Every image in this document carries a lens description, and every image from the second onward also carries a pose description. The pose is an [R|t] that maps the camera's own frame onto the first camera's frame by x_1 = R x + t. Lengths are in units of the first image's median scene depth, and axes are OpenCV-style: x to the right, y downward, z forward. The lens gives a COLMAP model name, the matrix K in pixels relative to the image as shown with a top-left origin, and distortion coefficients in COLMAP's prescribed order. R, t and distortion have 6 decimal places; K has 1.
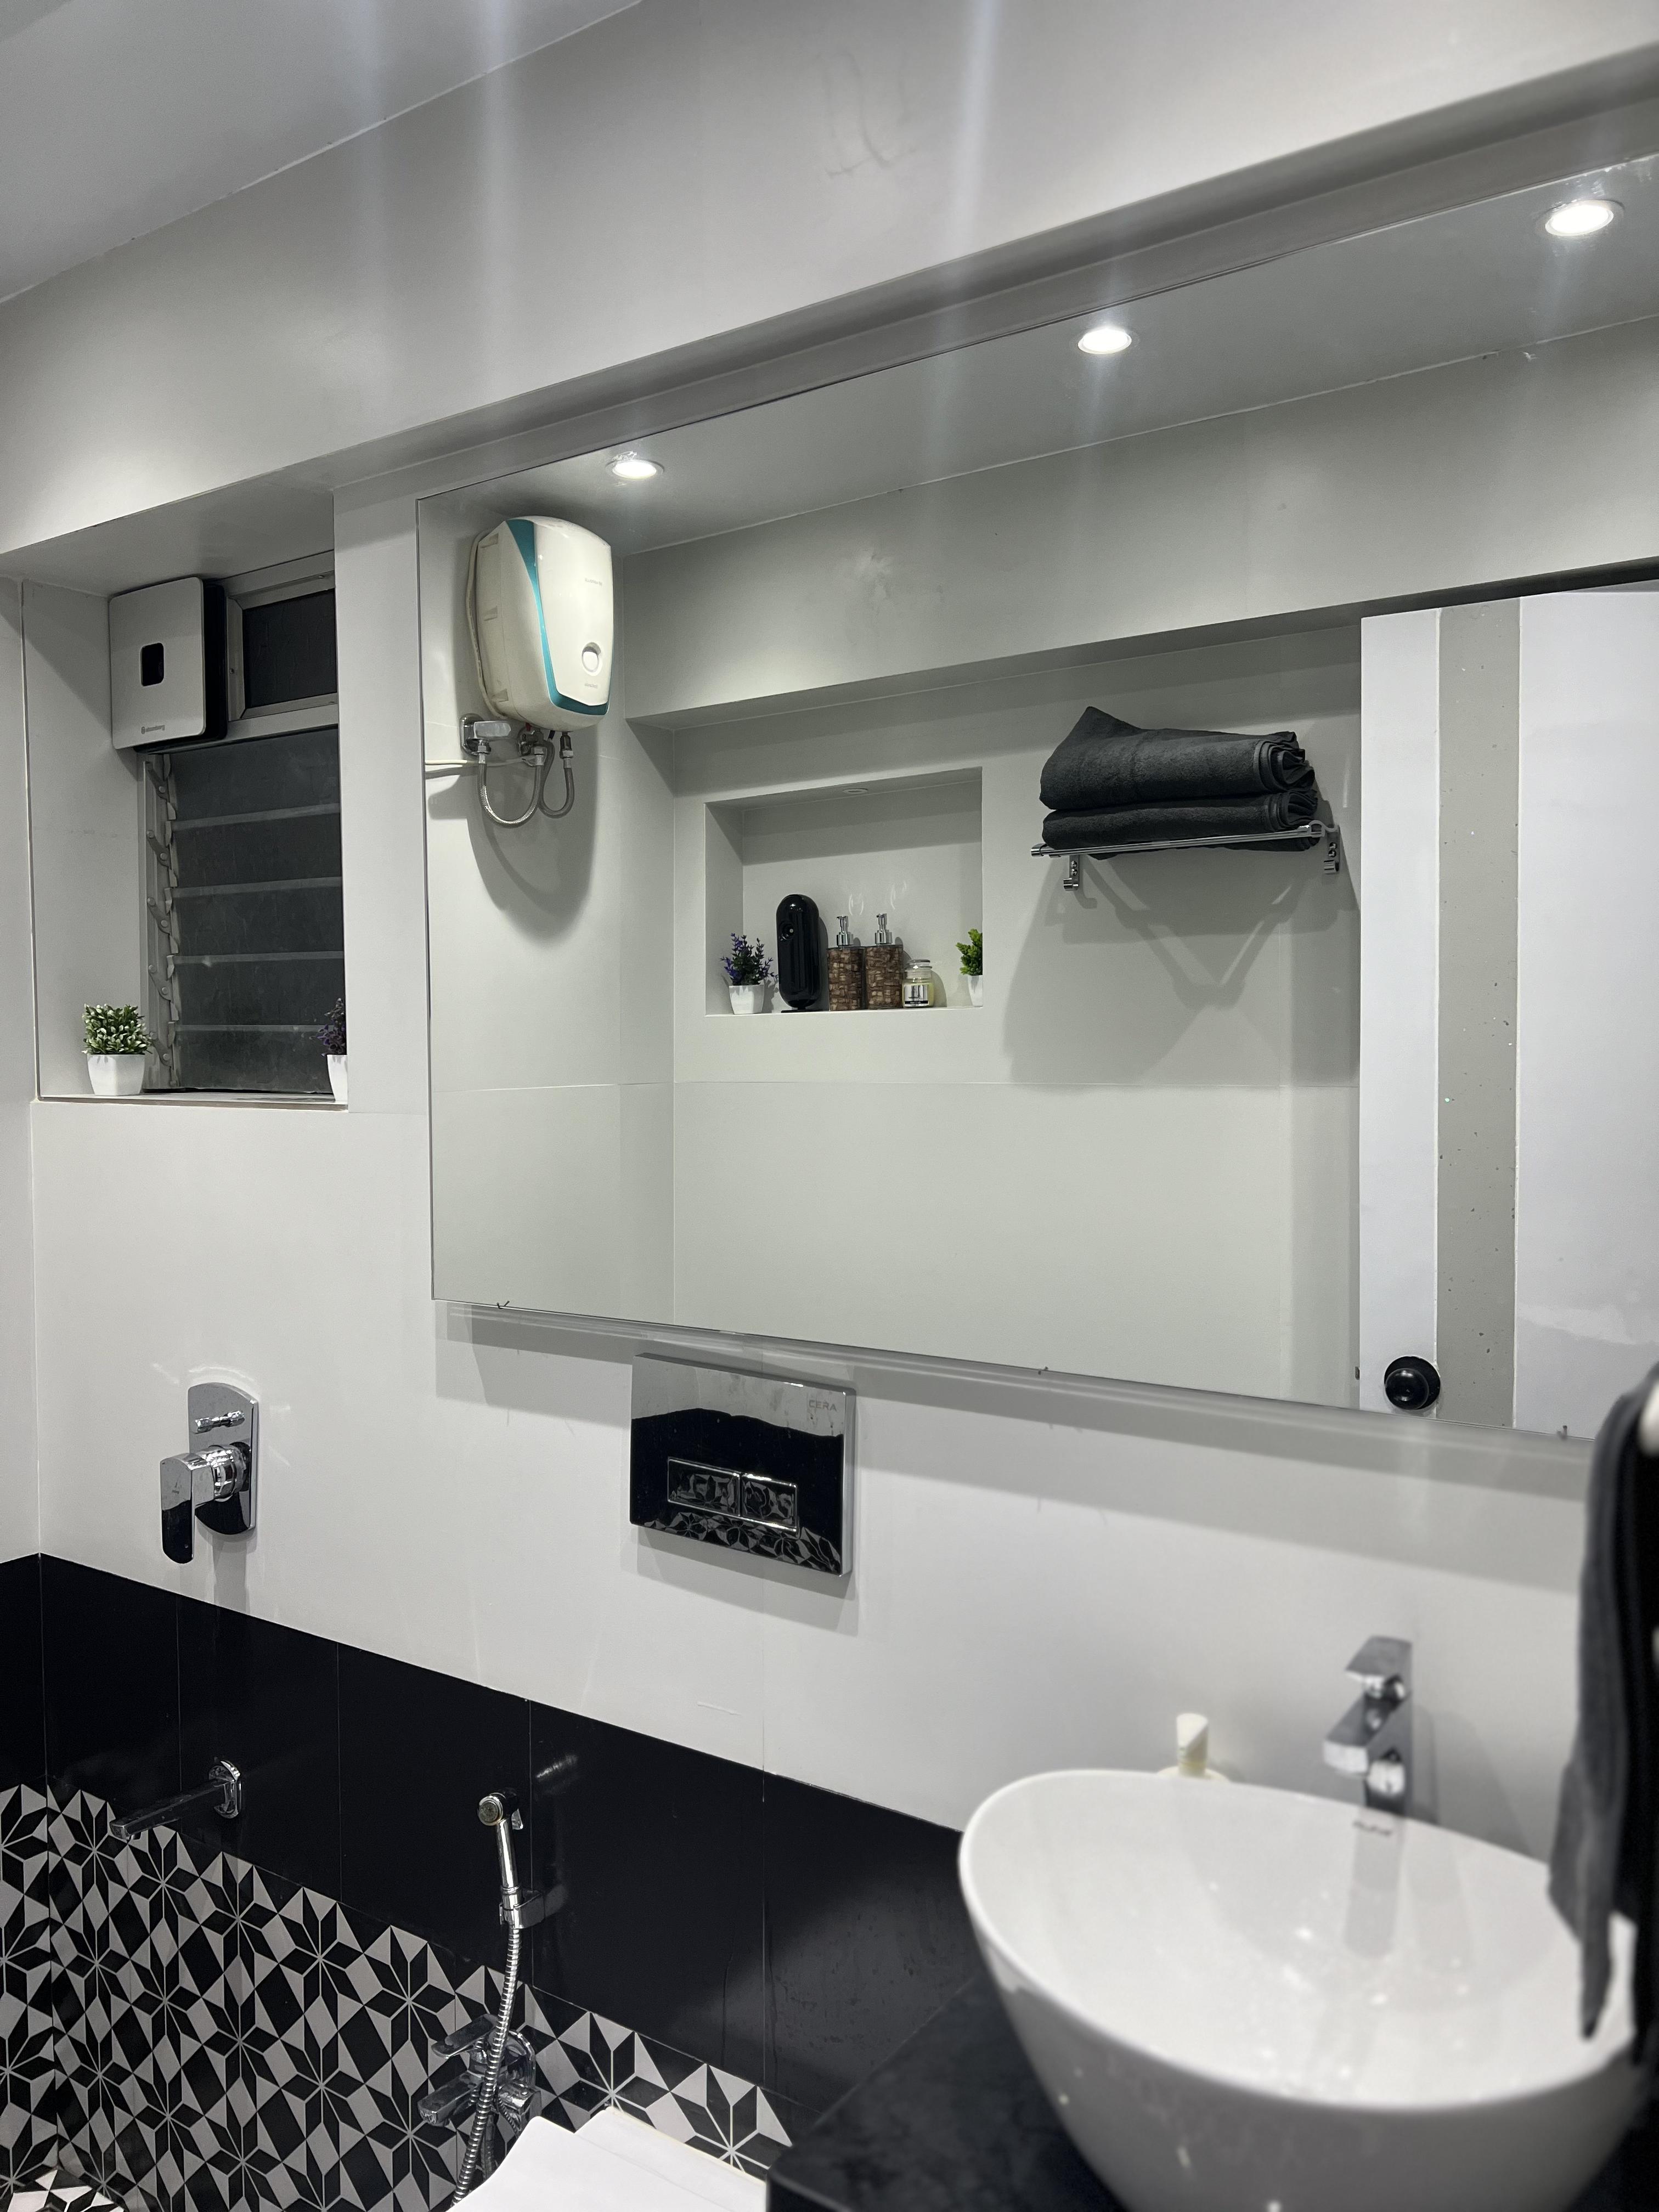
lens RADIAL K [[1656.3, 0, 863.4], [0, 1656.3, 1128.8], [0, 0, 1]] dist [0.030026, -0.033598]
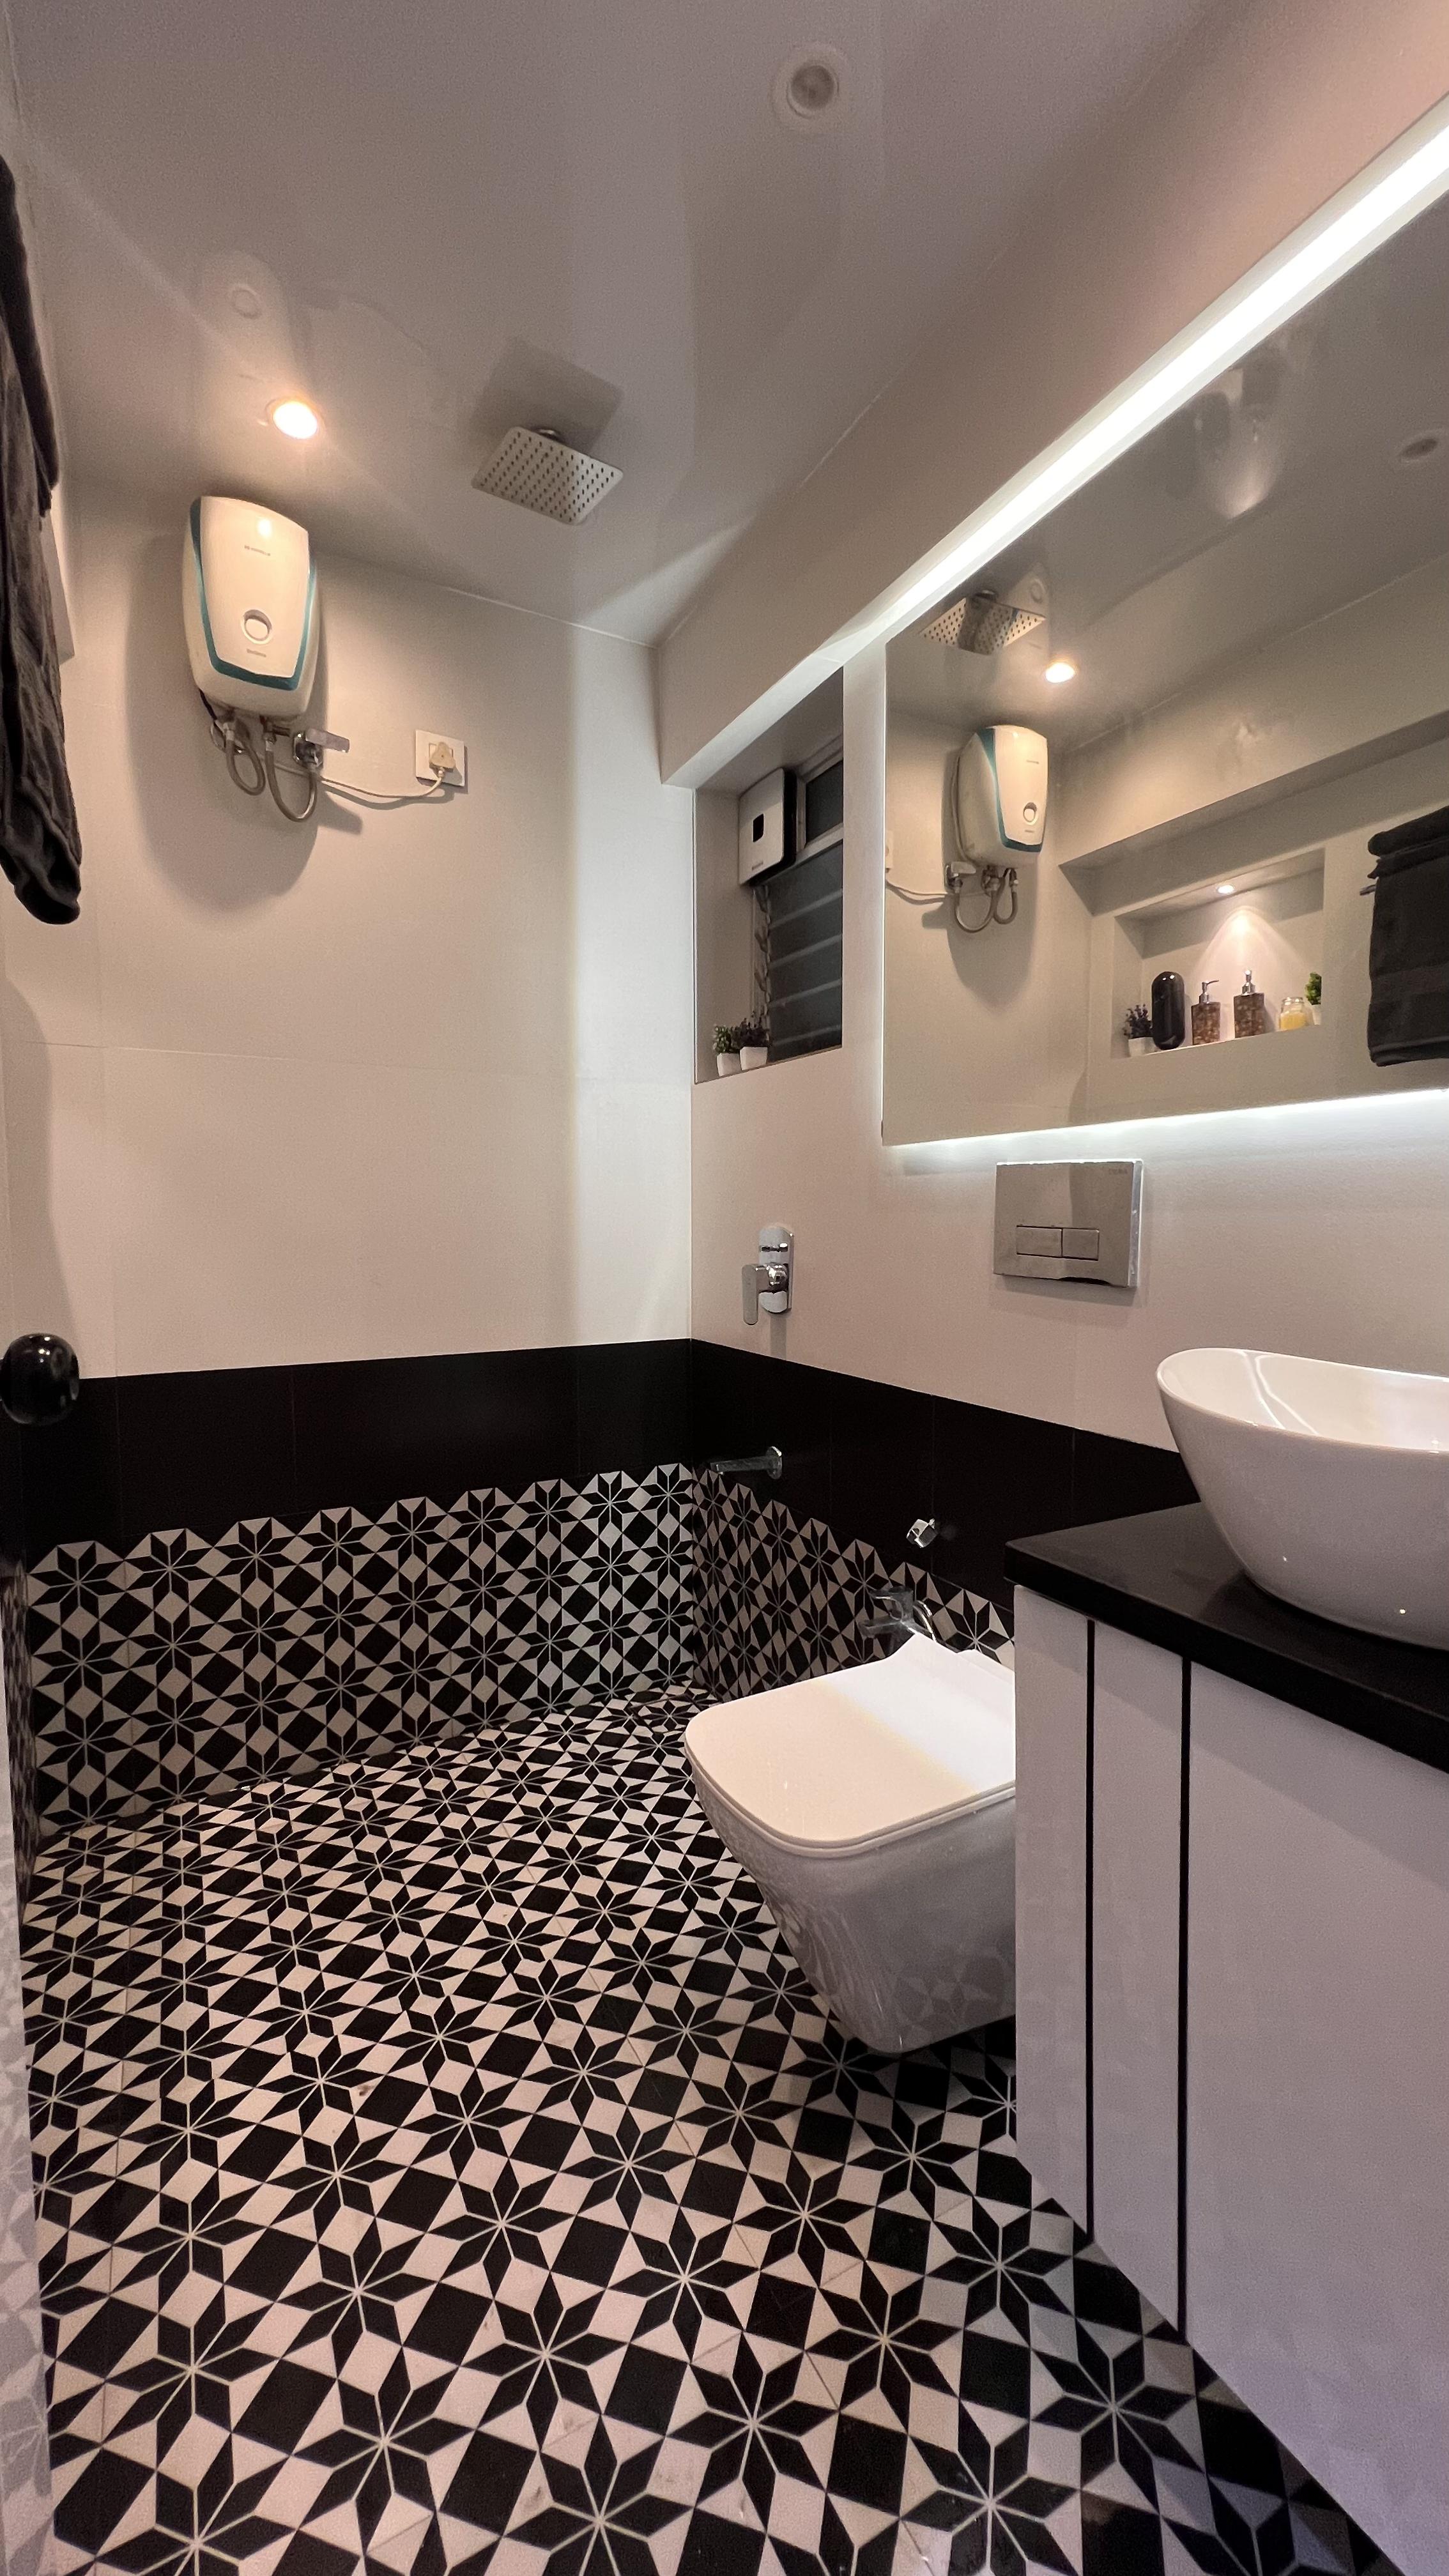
lens RADIAL K [[1046.3, 0, 739.4], [0, 1046.3, 1281.1], [0, 0, 1]] dist [-0.005117, 0.000833]
pose [[0.887792, 0.030729, -0.459217, 0.068462], [-0.020173, 0.999408, 0.027878, 0.161324], [0.459802, -0.015486, 0.887887, 0.023847]]
